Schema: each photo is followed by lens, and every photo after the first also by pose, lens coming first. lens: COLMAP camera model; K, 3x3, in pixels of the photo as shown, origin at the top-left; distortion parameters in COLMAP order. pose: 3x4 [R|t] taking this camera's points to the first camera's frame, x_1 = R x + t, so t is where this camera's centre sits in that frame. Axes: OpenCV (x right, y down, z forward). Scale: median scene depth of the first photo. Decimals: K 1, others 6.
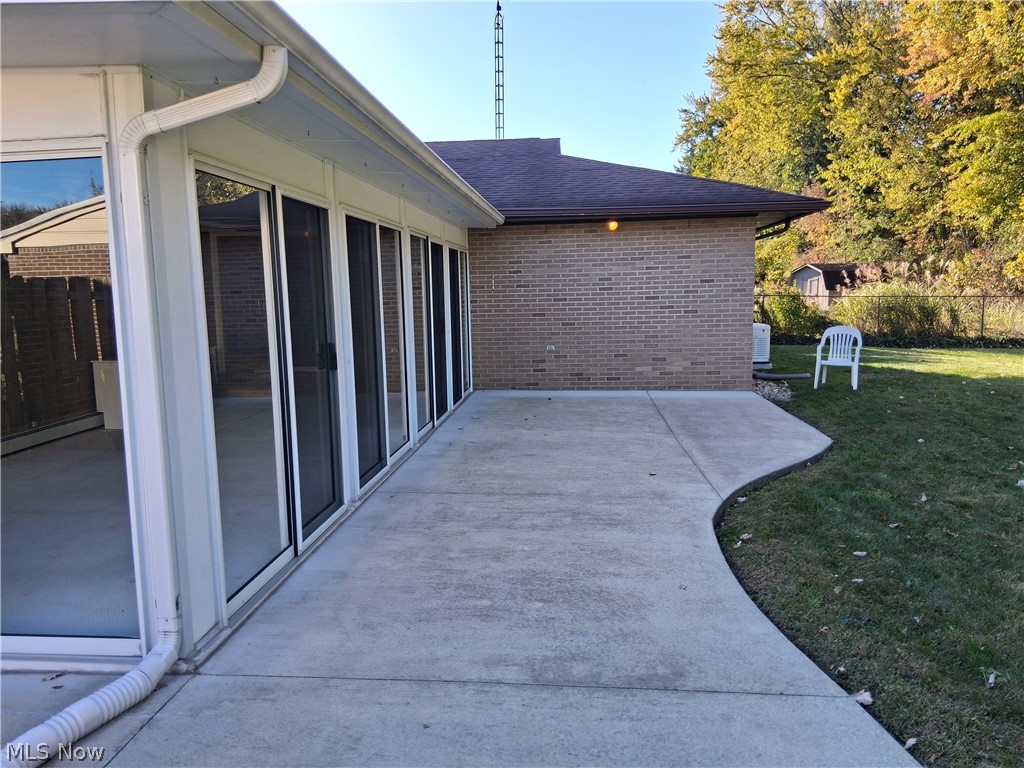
lens RADIAL K [[765.5, 0, 520.8], [0, 765.5, 384.6], [0, 0, 1]] dist [0.124335, -0.223220]
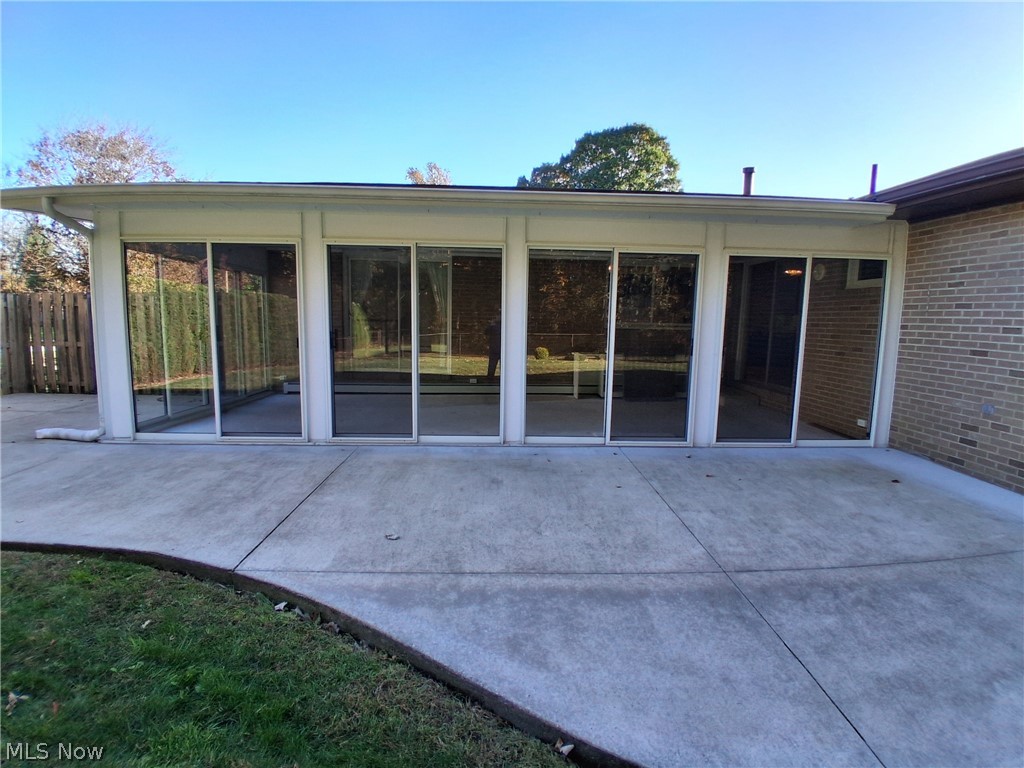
lens RADIAL K [[505.6, 0, 512.2], [0, 505.6, 387.2], [0, 0, 1]] dist [0.009691, -0.049828]
pose [[0.115171, 0.149354, -0.982053, 0.705904], [-0.141062, 0.981072, 0.132662, -0.121120], [0.983279, 0.123252, 0.134059, 1.116167]]
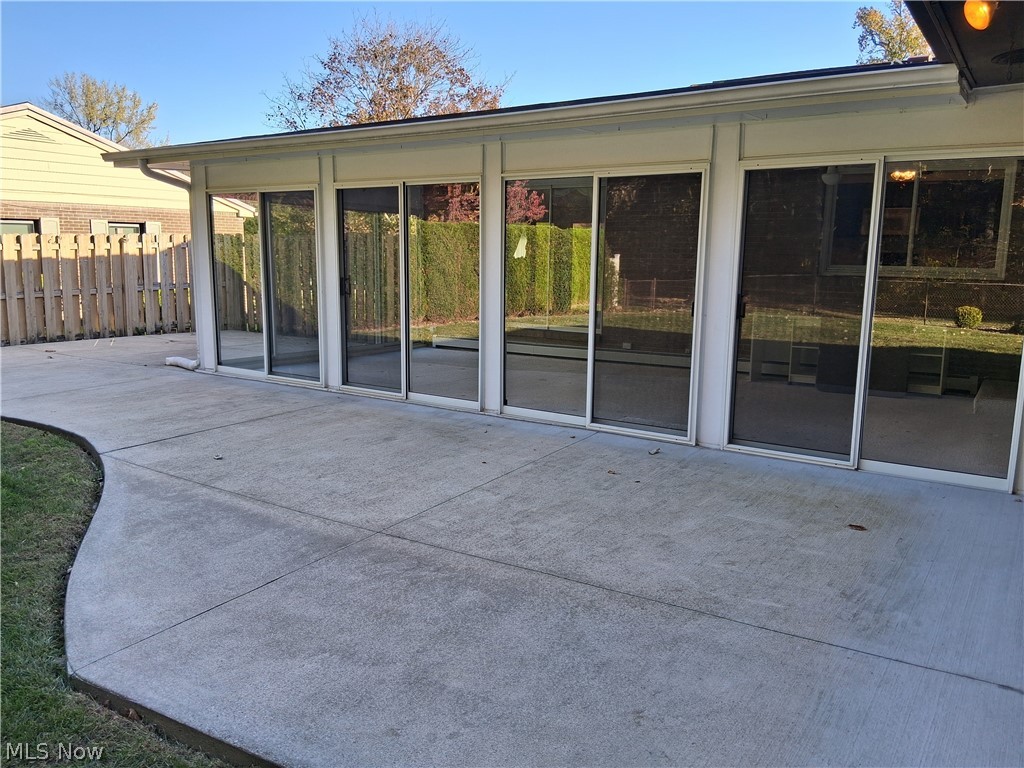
lens RADIAL K [[765.5, 0, 520.8], [0, 765.5, 384.6], [0, 0, 1]] dist [0.124335, -0.223220]
pose [[-0.486418, 0.159462, -0.859052, 0.806958], [-0.109376, 0.964357, 0.240941, -0.229449], [0.866853, 0.211158, -0.451639, 1.808051]]
